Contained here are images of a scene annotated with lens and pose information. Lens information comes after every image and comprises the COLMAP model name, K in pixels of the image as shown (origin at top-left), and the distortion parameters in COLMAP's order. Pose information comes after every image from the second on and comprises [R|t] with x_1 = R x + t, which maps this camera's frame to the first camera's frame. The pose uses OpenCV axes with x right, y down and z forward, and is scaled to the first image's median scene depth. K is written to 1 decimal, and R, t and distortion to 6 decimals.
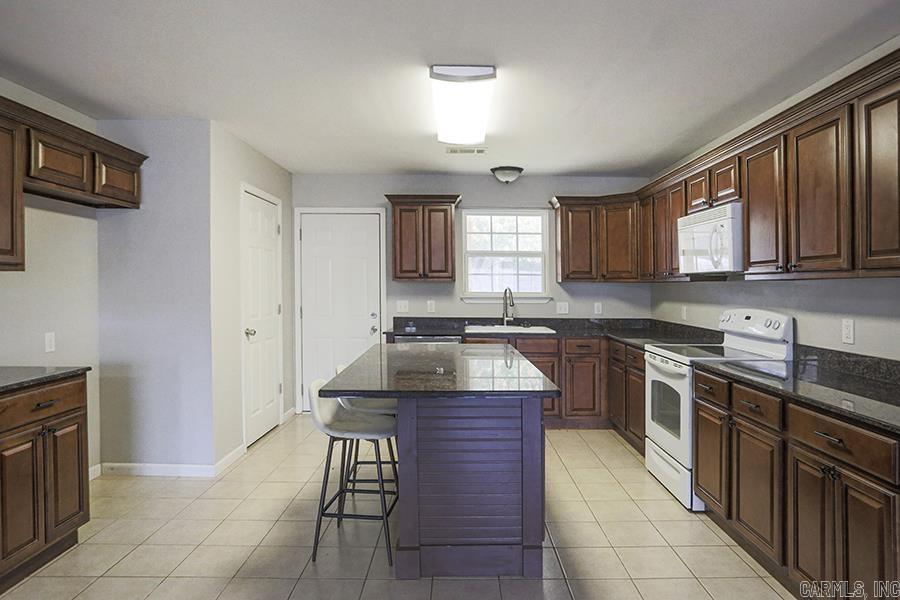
lens RADIAL K [[528.9, 0, 465.9], [0, 528.9, 271.4], [0, 0, 1]] dist [-0.045208, 0.004209]
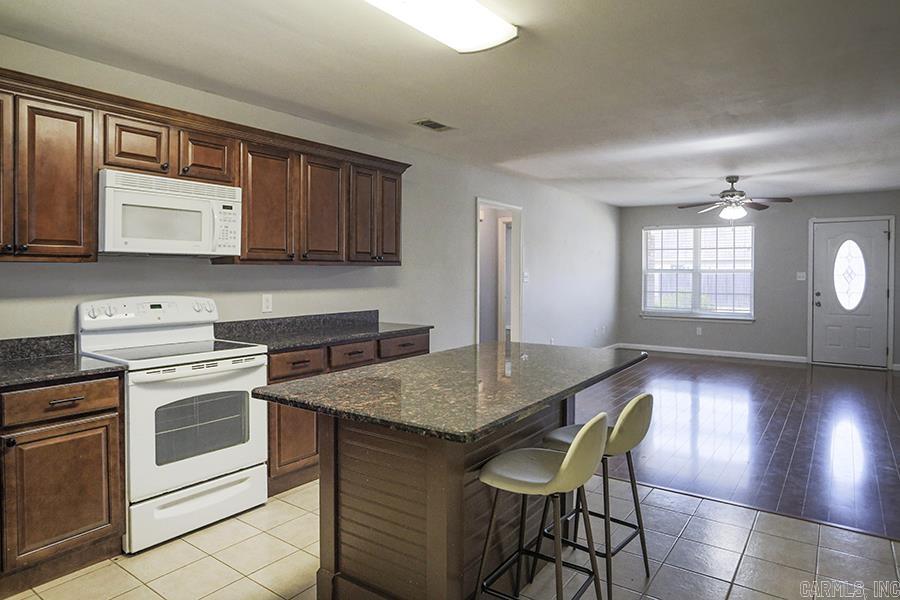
lens RADIAL K [[588.3, 0, 450.3], [0, 588.3, 282.9], [0, 0, 1]] dist [-0.062909, 0.002034]
pose [[-0.818079, -0.016478, 0.574869, -0.277879], [-0.021488, 0.999767, -0.001921, 0.027164], [-0.574704, -0.013924, -0.818243, 1.004349]]
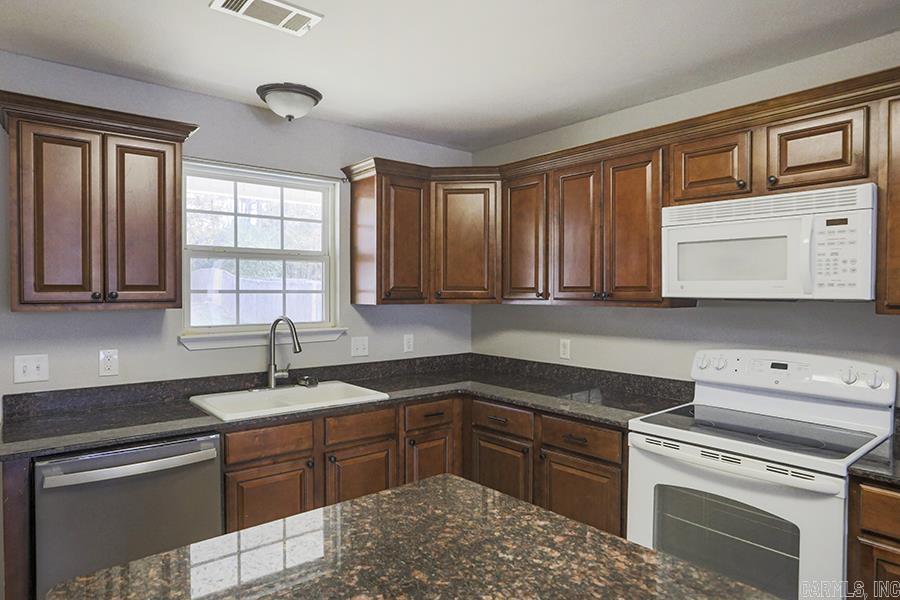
lens RADIAL K [[528.9, 0, 438.9], [0, 528.9, 290.4], [0, 0, 1]] dist [-0.045208, 0.004209]
pose [[0.782647, -0.005038, 0.622445, -0.134574], [-0.011837, 0.999666, 0.022974, -0.011083], [-0.622353, -0.025349, 0.782326, 0.506478]]
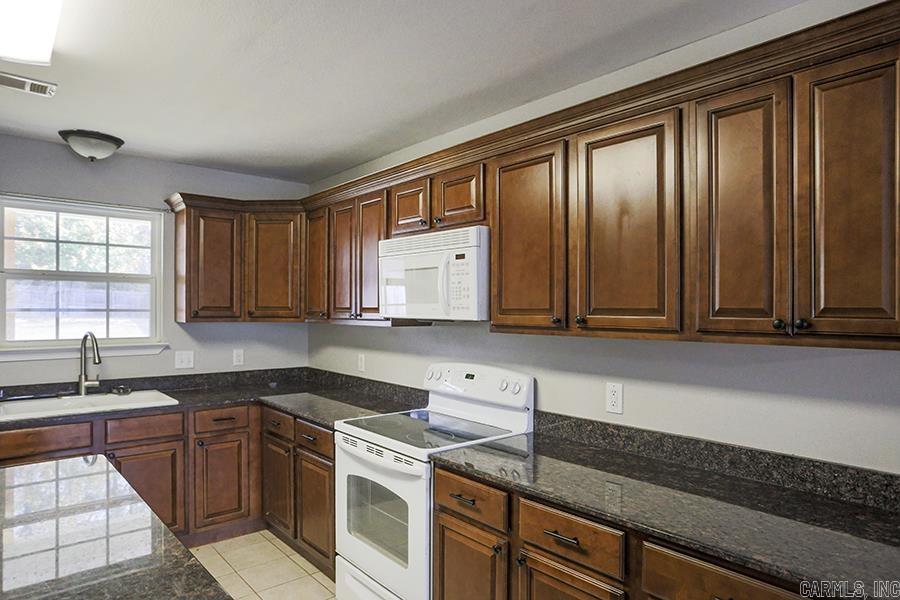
lens RADIAL K [[528.9, 0, 476.0], [0, 528.9, 297.0], [0, 0, 1]] dist [-0.045208, 0.004209]
pose [[0.742934, 0.012928, 0.669240, 0.012935], [-0.017981, 0.999838, 0.000648, -0.019777], [-0.669123, -0.012515, 0.743046, 0.273381]]
